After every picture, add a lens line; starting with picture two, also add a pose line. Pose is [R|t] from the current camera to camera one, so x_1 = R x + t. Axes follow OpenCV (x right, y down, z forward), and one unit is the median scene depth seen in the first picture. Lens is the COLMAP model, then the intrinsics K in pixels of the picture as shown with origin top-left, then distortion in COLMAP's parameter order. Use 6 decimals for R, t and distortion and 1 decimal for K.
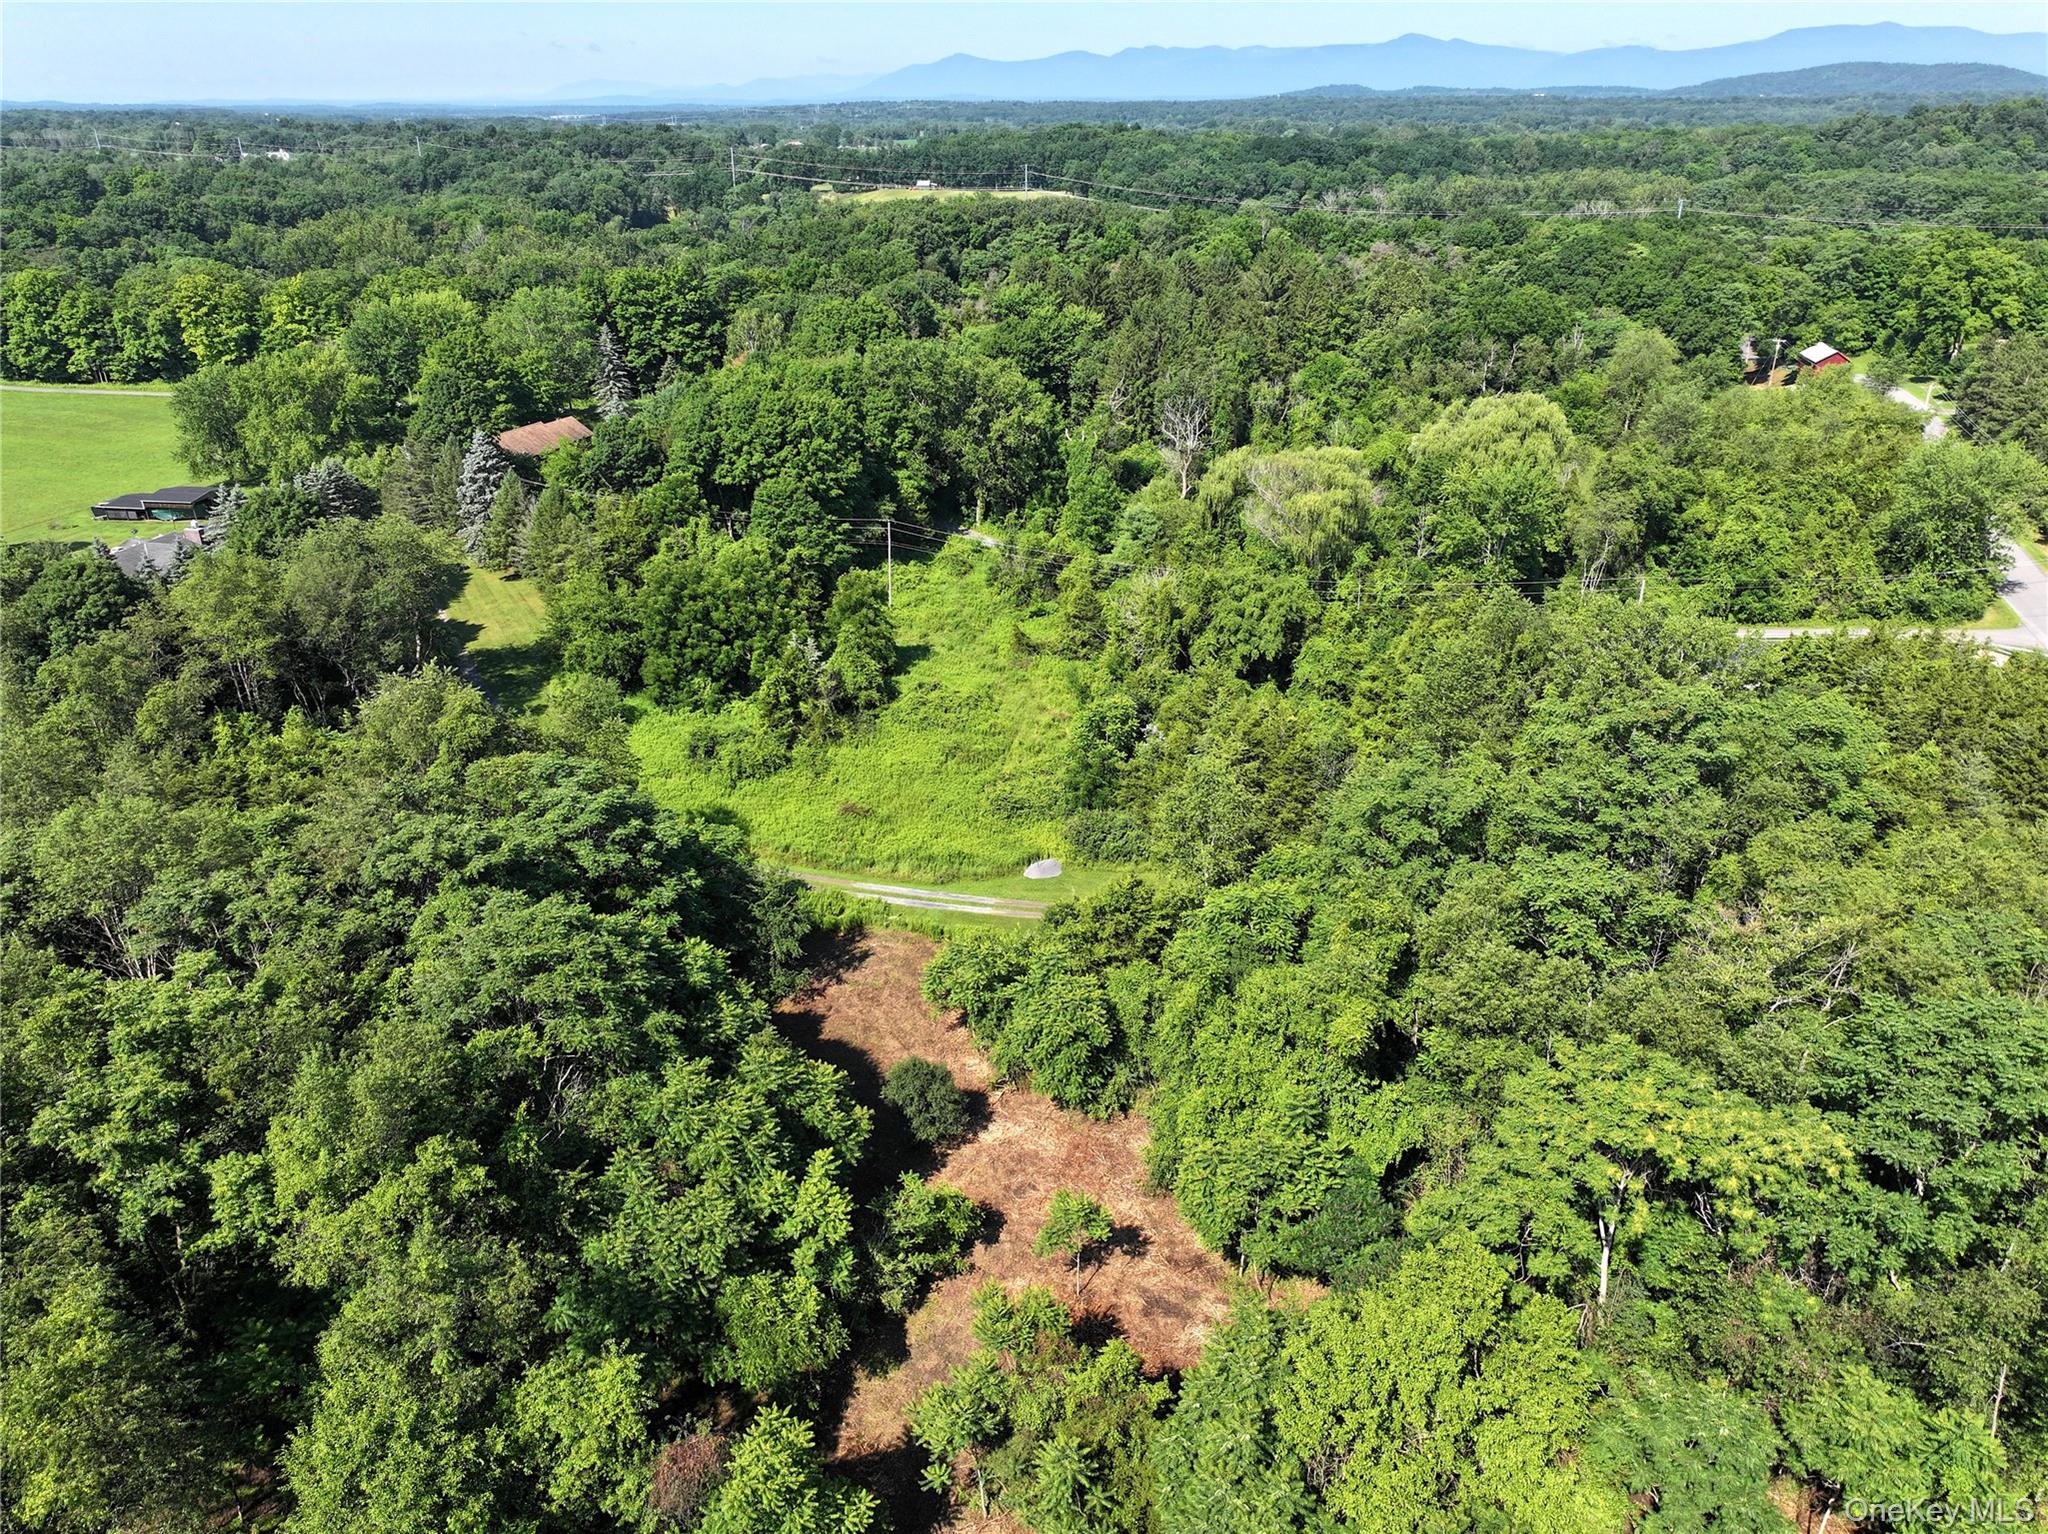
lens RADIAL K [[1437.4, 0, 1029.9], [0, 1437.4, 759.0], [0, 0, 1]] dist [-0.002522, 0.018092]
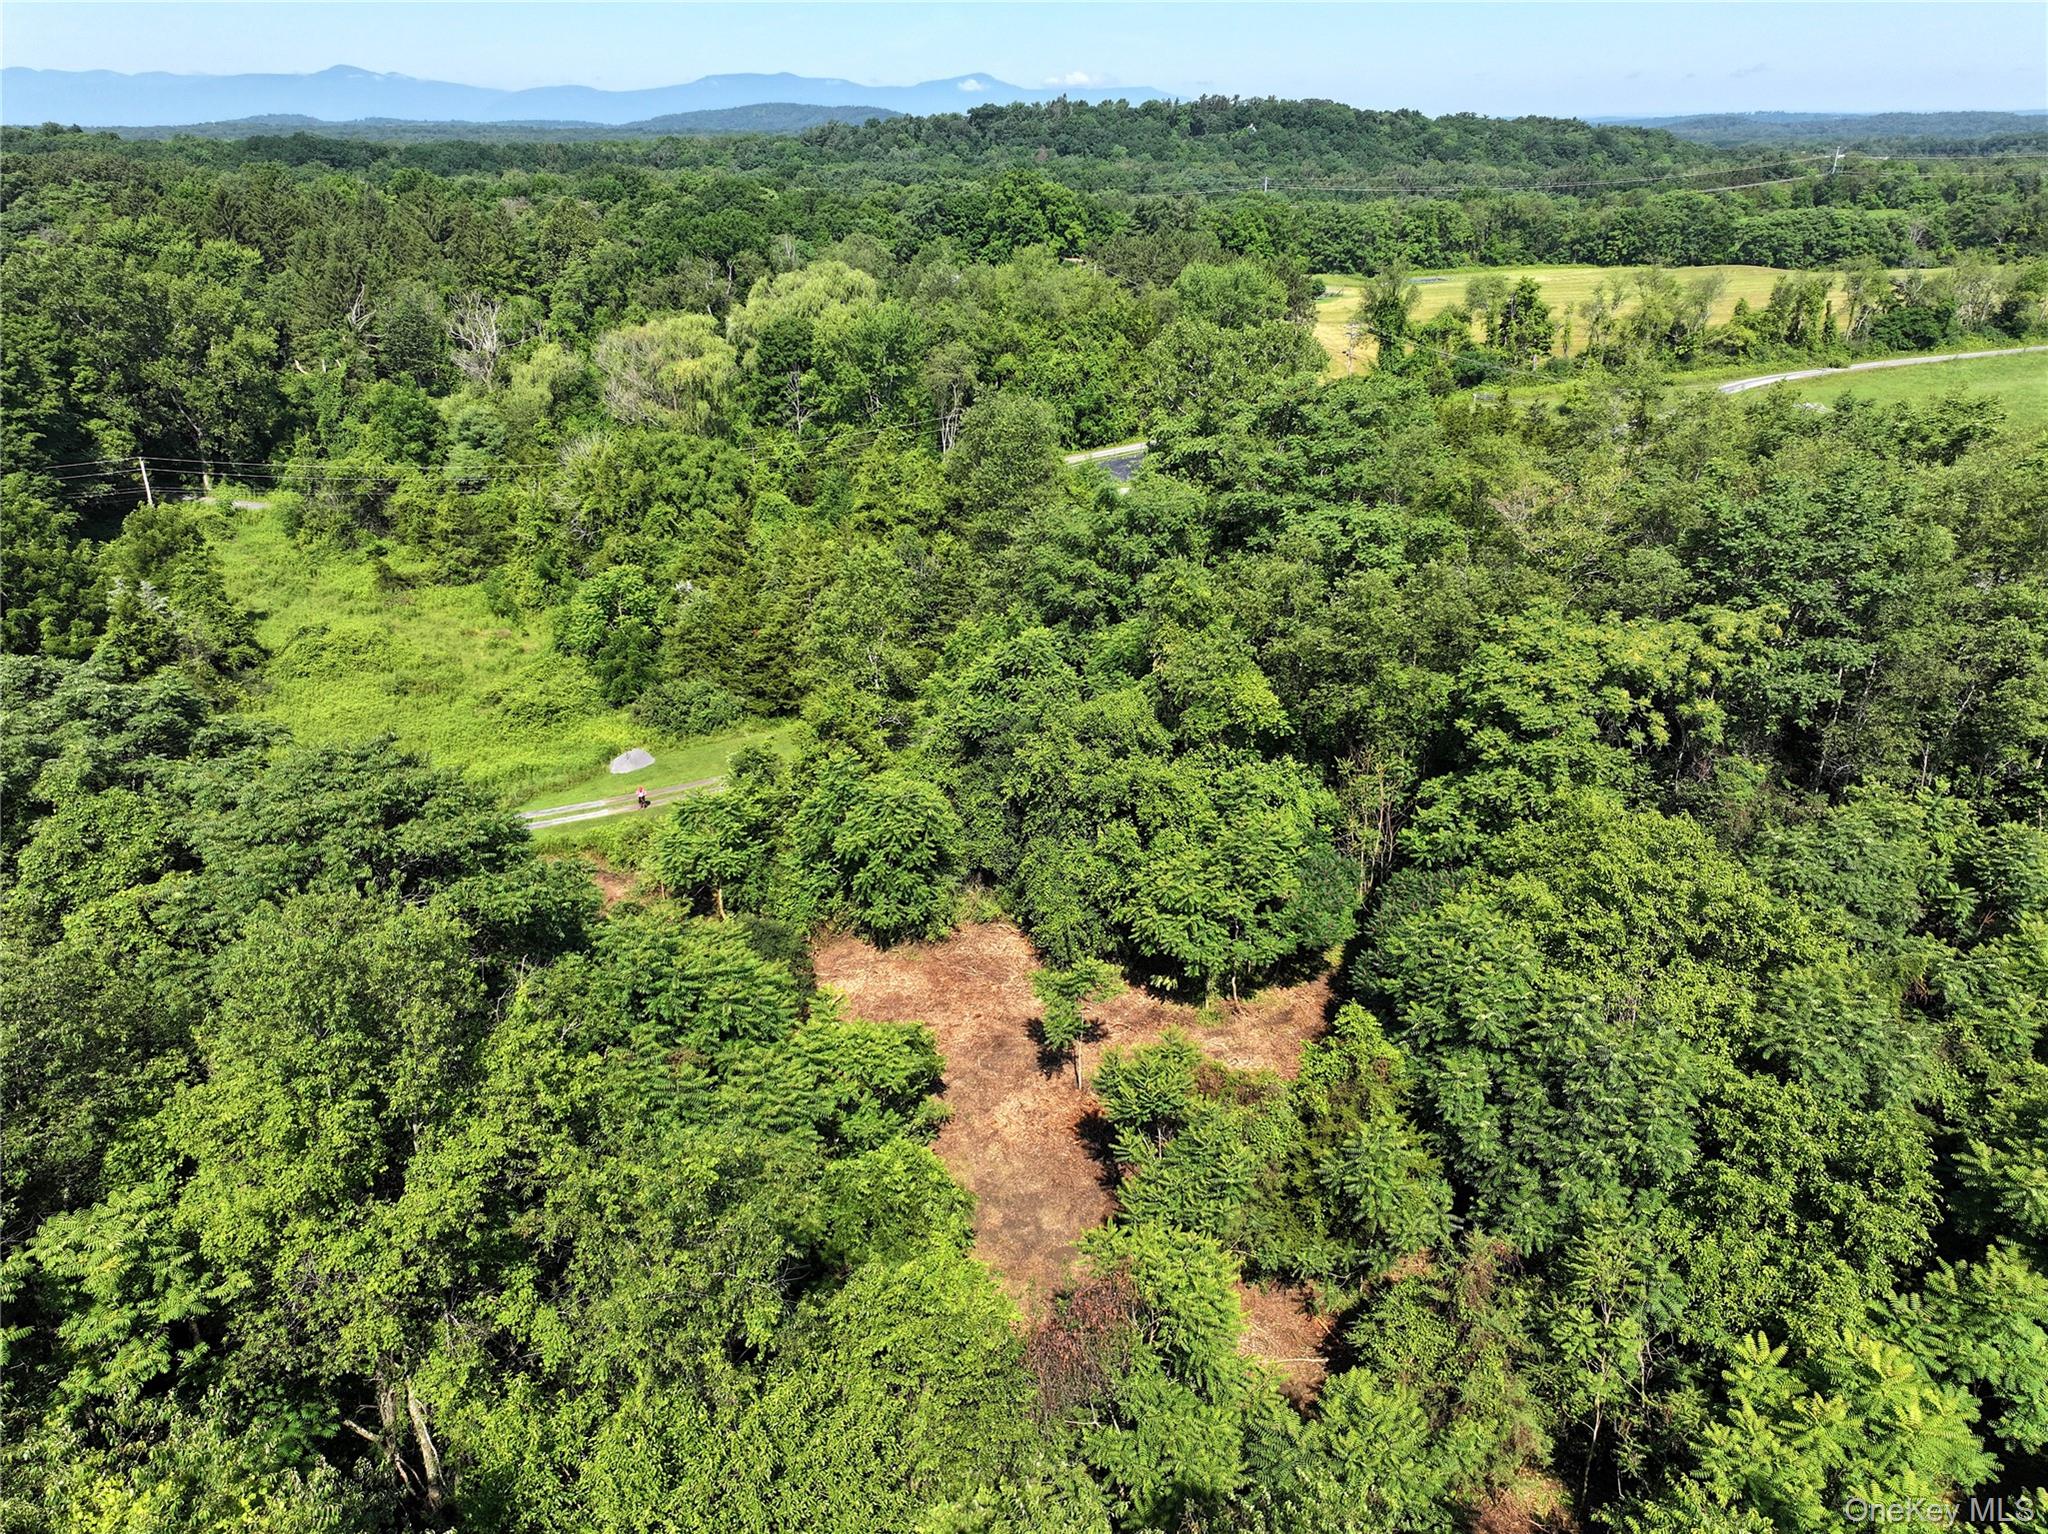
lens RADIAL K [[1437.4, 0, 1029.9], [0, 1437.4, 759.0], [0, 0, 1]] dist [-0.002522, 0.018092]
pose [[0.802486, -0.234036, 0.548857, -0.148151], [0.245639, 0.967881, 0.053561, 0.050665], [-0.543763, 0.091838, 0.834199, 0.114327]]
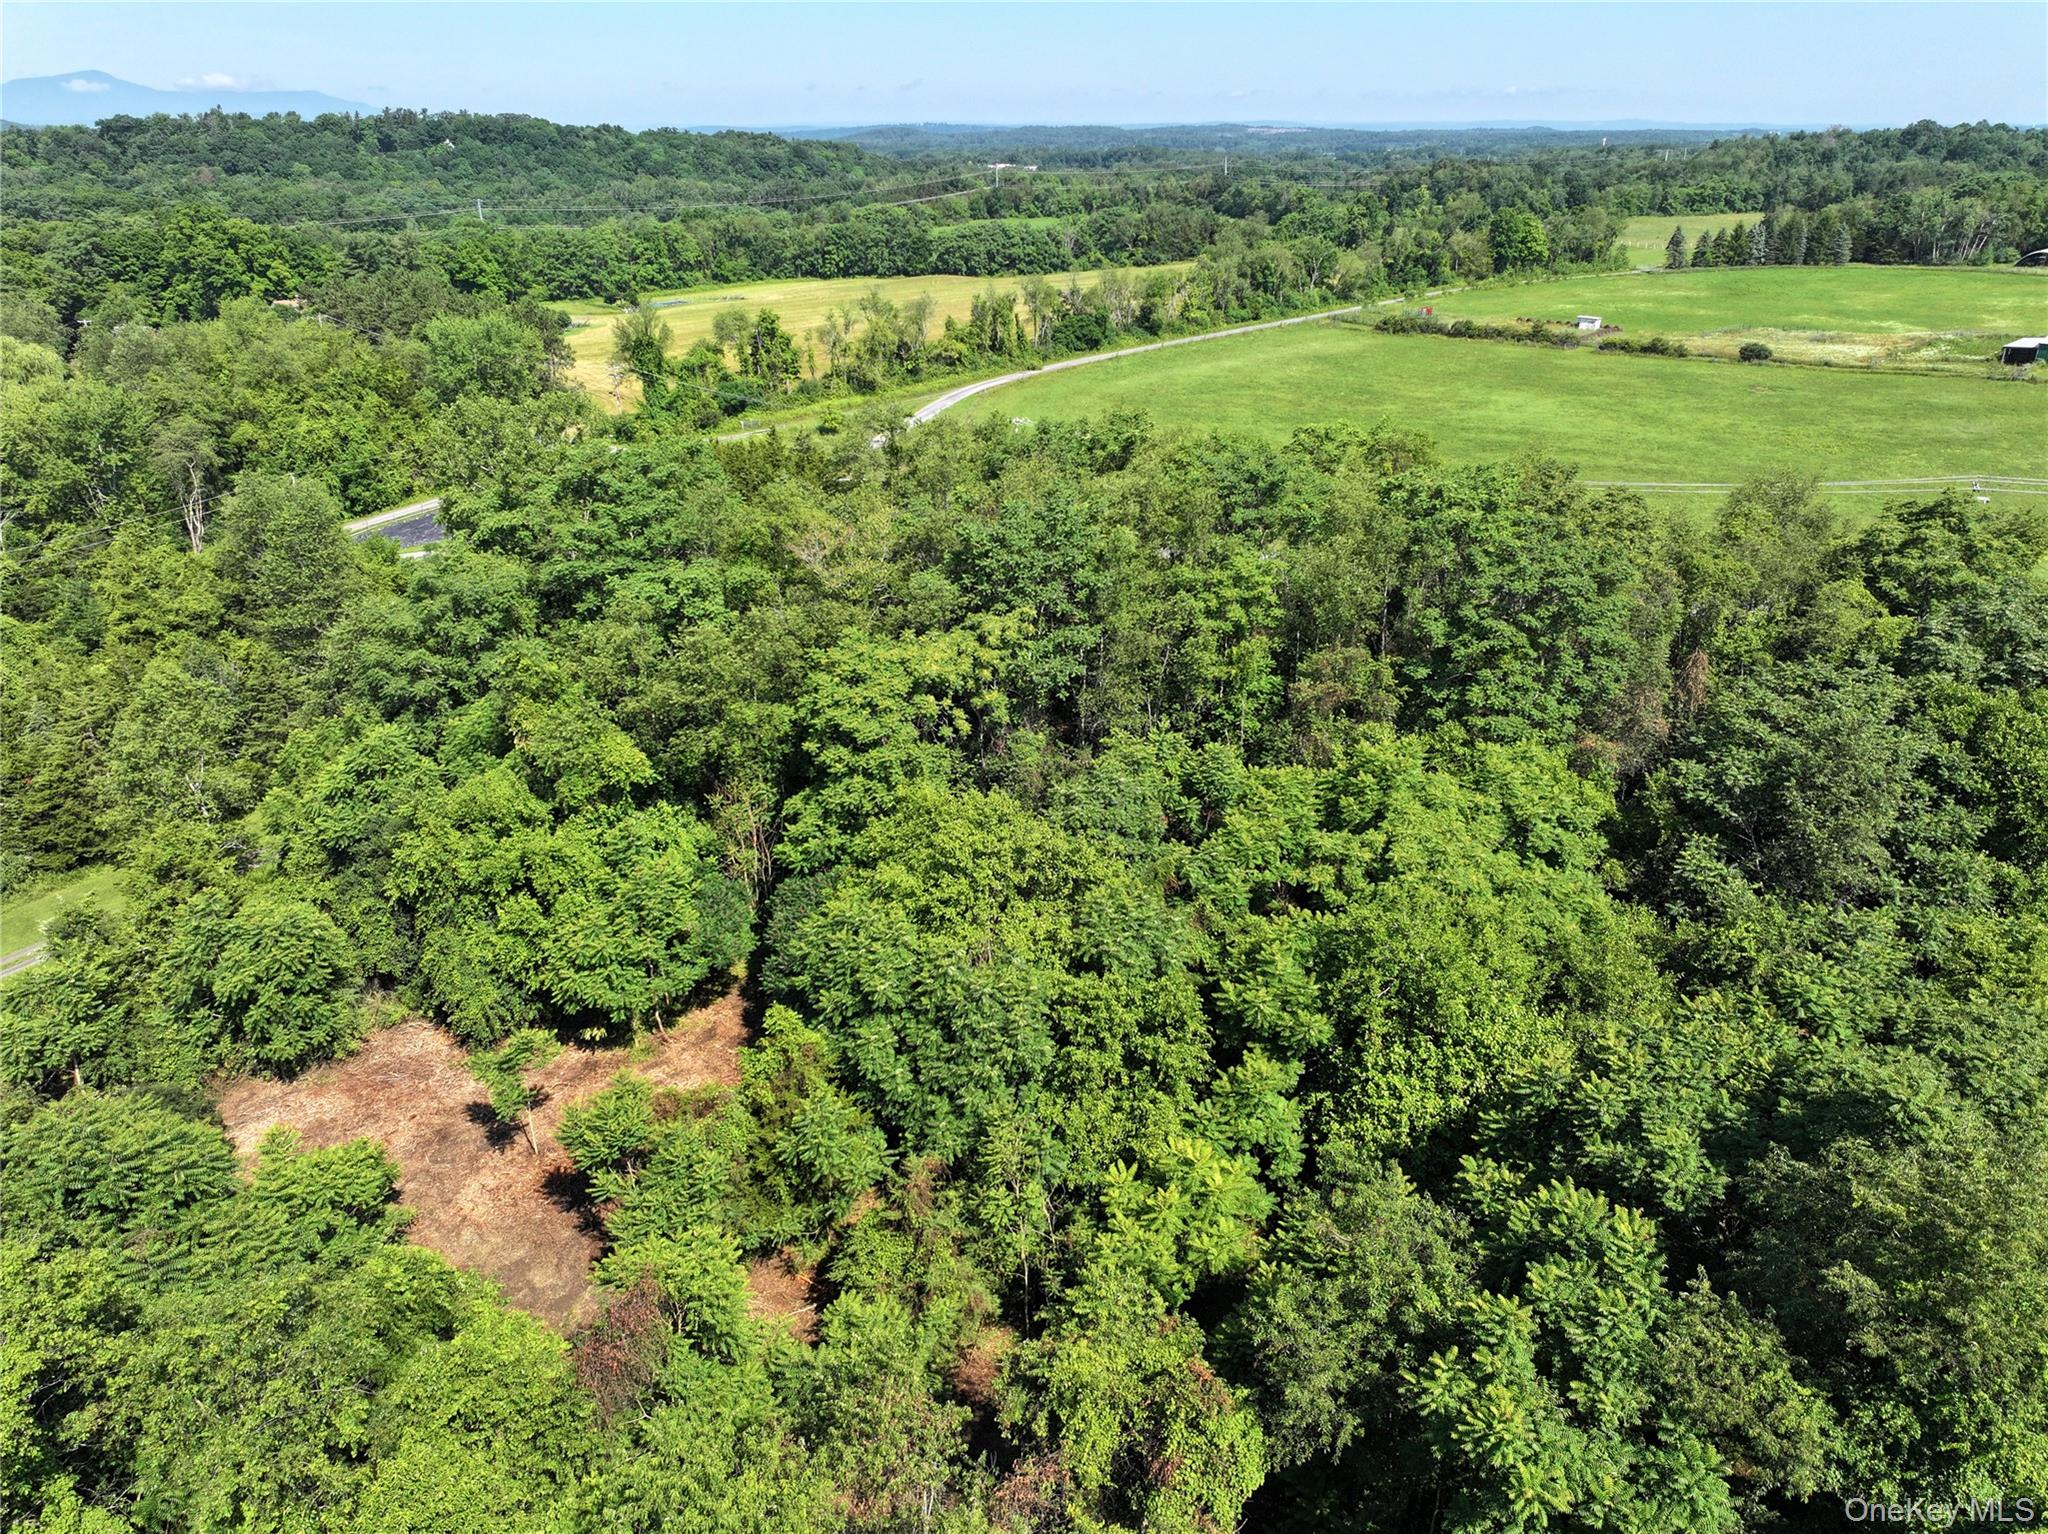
lens RADIAL K [[1437.4, 0, 1029.9], [0, 1437.4, 759.0], [0, 0, 1]] dist [-0.002522, 0.018092]
pose [[0.420095, -0.355985, 0.834742, -0.180022], [0.380418, 0.904204, 0.194158, 0.036796], [-0.823895, 0.235986, 0.515275, 0.090906]]
